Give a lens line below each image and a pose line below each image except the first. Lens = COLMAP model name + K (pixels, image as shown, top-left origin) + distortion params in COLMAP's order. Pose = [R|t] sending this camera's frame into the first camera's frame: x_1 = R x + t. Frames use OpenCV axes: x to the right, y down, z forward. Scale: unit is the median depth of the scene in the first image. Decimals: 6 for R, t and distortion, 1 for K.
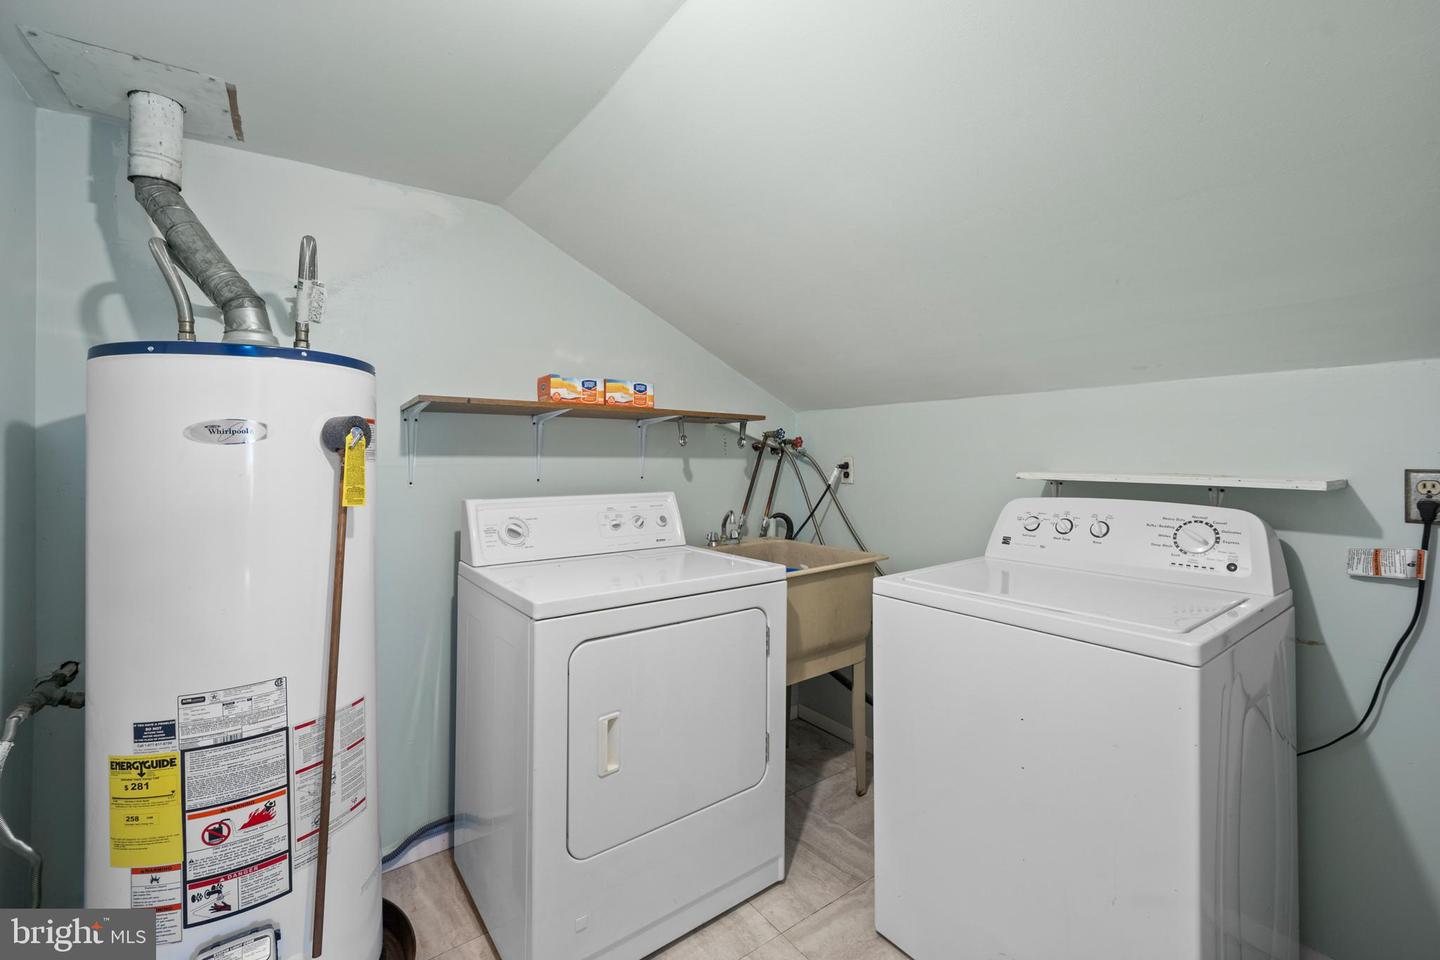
lens RADIAL K [[589.6, 0, 714.4], [0, 589.6, 470.4], [0, 0, 1]] dist [-0.012679, 0.001285]
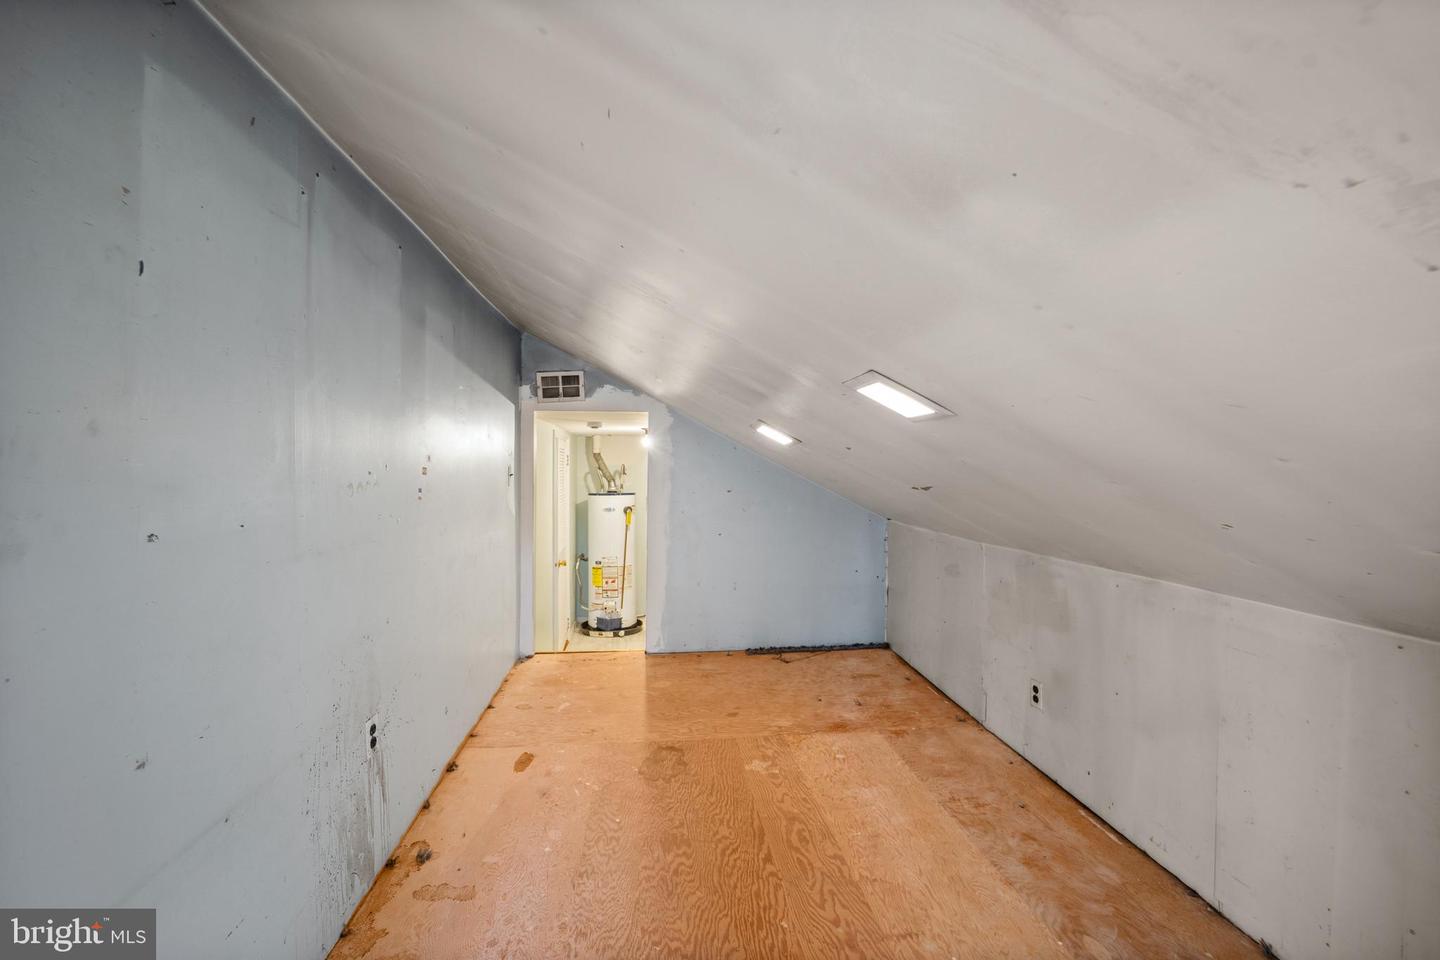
lens RADIAL K [[589.6, 0, 718.2], [0, 589.6, 479.1], [0, 0, 1]] dist [-0.012679, 0.001285]
pose [[0.868647, 0.006399, -0.495391, 2.566765], [-0.003850, 0.999974, 0.006165, -0.365210], [0.495417, -0.003448, 0.868648, -3.023077]]
